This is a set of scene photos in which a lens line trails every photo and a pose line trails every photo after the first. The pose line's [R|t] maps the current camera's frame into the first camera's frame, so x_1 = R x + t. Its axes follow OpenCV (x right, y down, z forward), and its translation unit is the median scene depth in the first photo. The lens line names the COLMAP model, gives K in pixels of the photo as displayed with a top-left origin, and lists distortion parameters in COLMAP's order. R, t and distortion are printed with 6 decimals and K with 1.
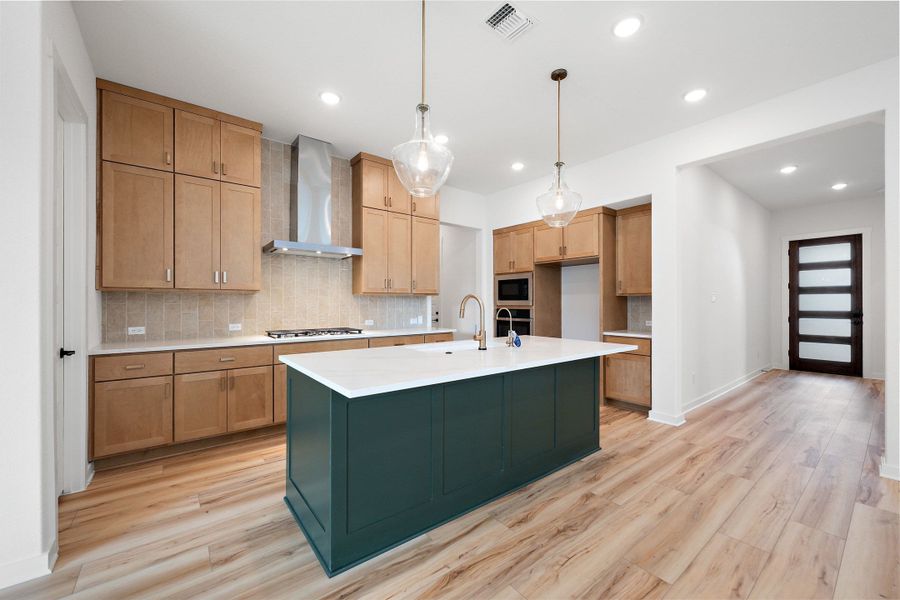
lens RADIAL K [[355.9, 0, 451.5], [0, 355.9, 299.8], [0, 0, 1]] dist [0.000564, 0.000574]
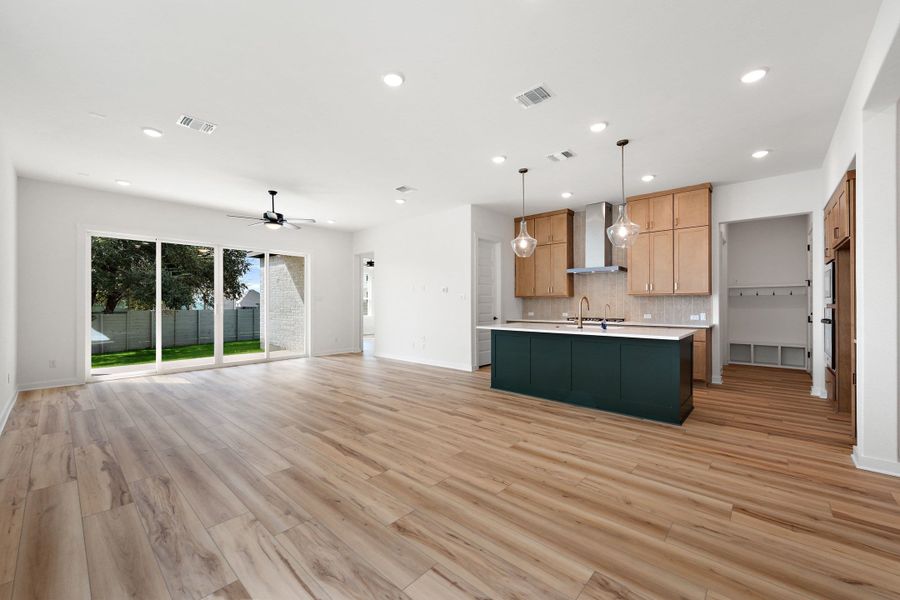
lens RADIAL K [[355.9, 0, 448.3], [0, 355.9, 302.7], [0, 0, 1]] dist [0.000564, 0.000574]
pose [[0.159570, -0.003401, -0.987181, 1.516645], [0.012866, 0.999916, -0.001365, 0.007113], [0.987103, -0.012483, 0.159600, 0.068451]]
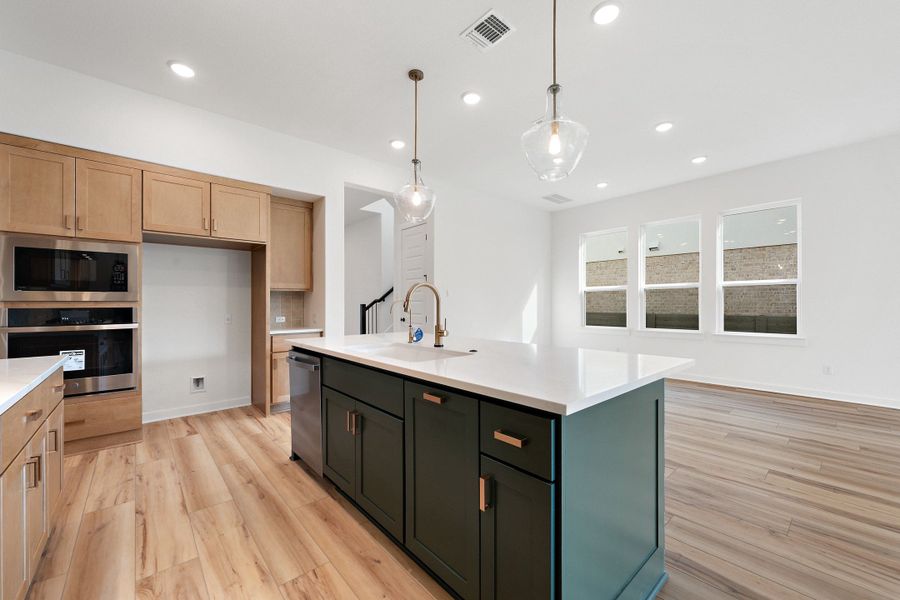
lens RADIAL K [[355.9, 0, 449.9], [0, 355.9, 302.3], [0, 0, 1]] dist [0.000564, 0.000574]
pose [[-0.052842, 0.001132, 0.998602, -0.694113], [-0.006151, 0.999980, -0.001459, 0.027516], [-0.998584, -0.006220, -0.052834, 0.899865]]
